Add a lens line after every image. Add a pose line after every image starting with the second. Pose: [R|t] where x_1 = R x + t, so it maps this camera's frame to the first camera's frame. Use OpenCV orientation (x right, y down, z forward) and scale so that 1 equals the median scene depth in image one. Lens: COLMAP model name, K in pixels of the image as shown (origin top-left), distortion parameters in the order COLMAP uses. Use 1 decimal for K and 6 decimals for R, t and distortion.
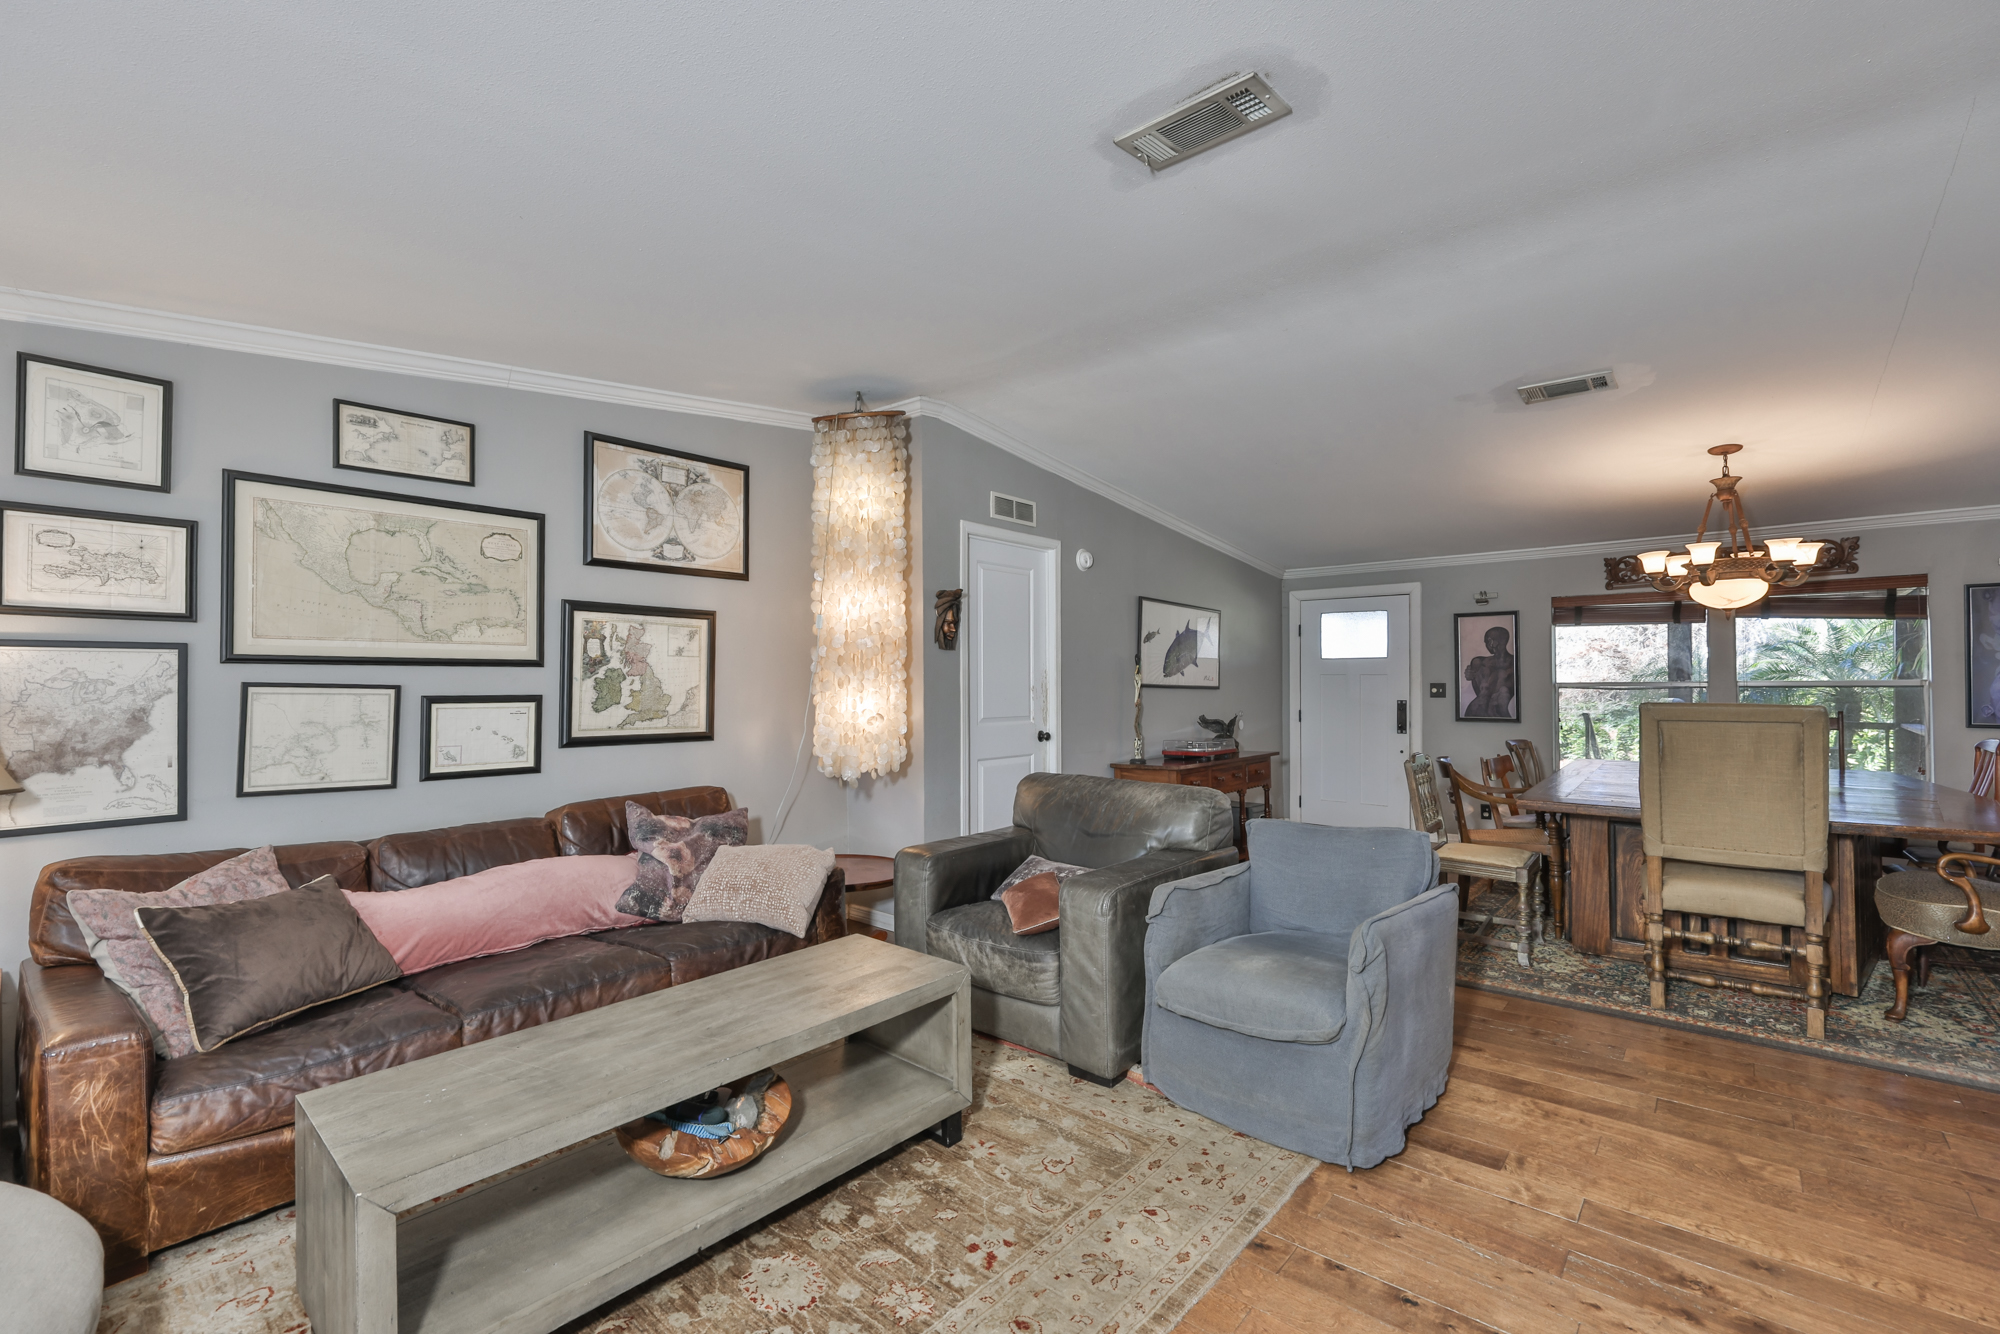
lens RADIAL K [[875.8, 0, 1000.0], [0, 875.8, 667.0], [0, 0, 1]] dist [-0.000251, 0.000058]
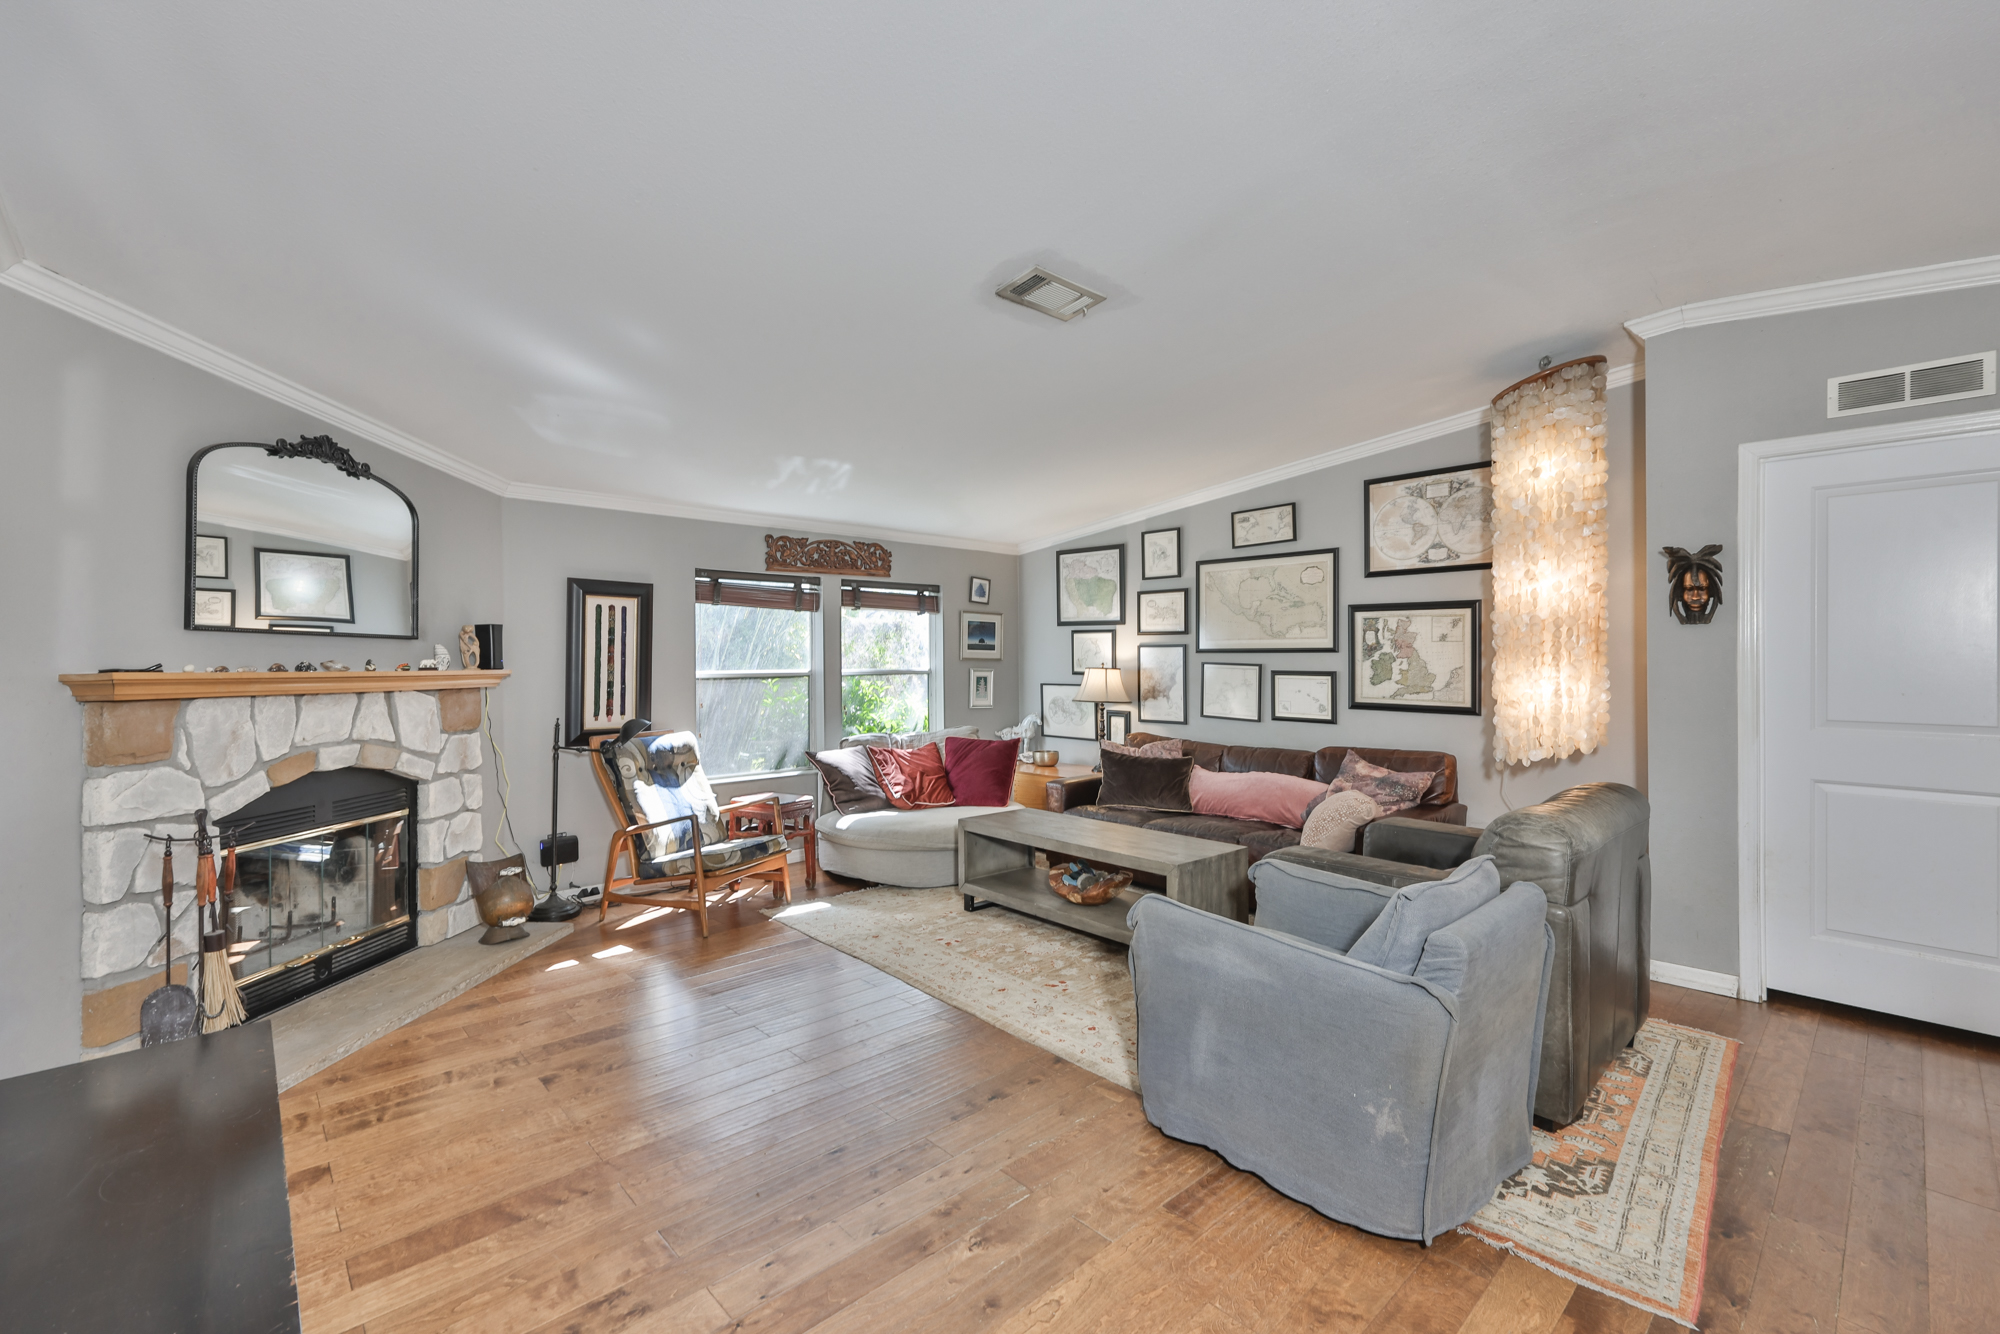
lens RADIAL K [[844.6, 0, 1004.6], [0, 844.6, 658.6], [0, 0, 1]] dist [-0.001408, -0.000034]
pose [[-0.118497, 0.000607, -0.992954, 0.950572], [0.015278, 0.999883, -0.001212, 0.003513], [0.992837, -0.015314, -0.118493, 0.617604]]
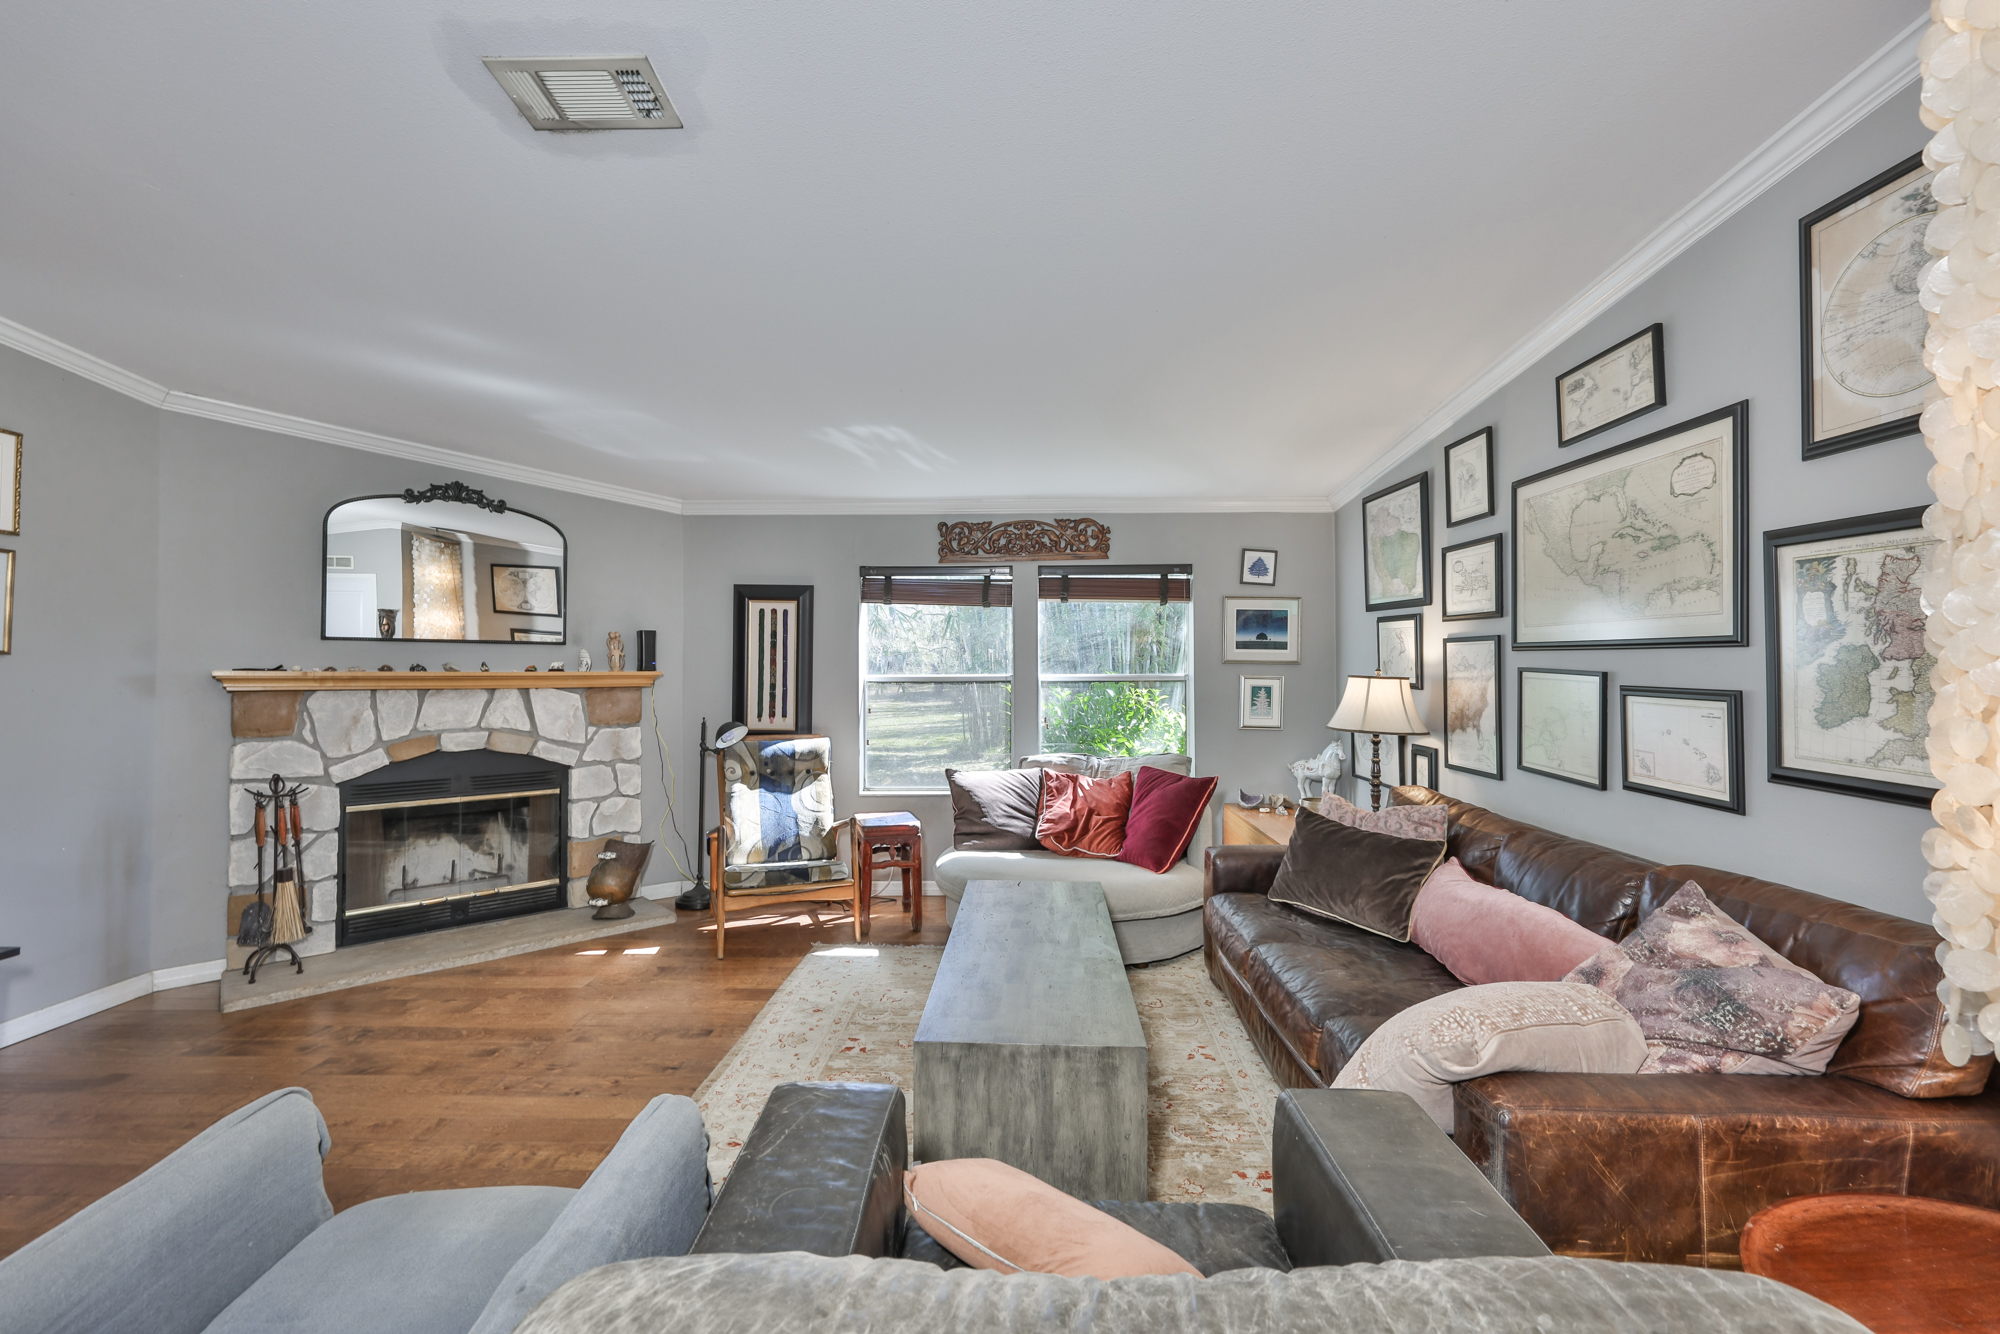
lens RADIAL K [[844.6, 0, 1004.6], [0, 844.6, 658.6], [0, 0, 1]] dist [-0.001408, -0.000034]
pose [[-0.772195, -0.001268, -0.635384, 0.267118], [0.010407, 0.999839, -0.014643, 0.012080], [0.635300, -0.017920, -0.772058, 1.134580]]
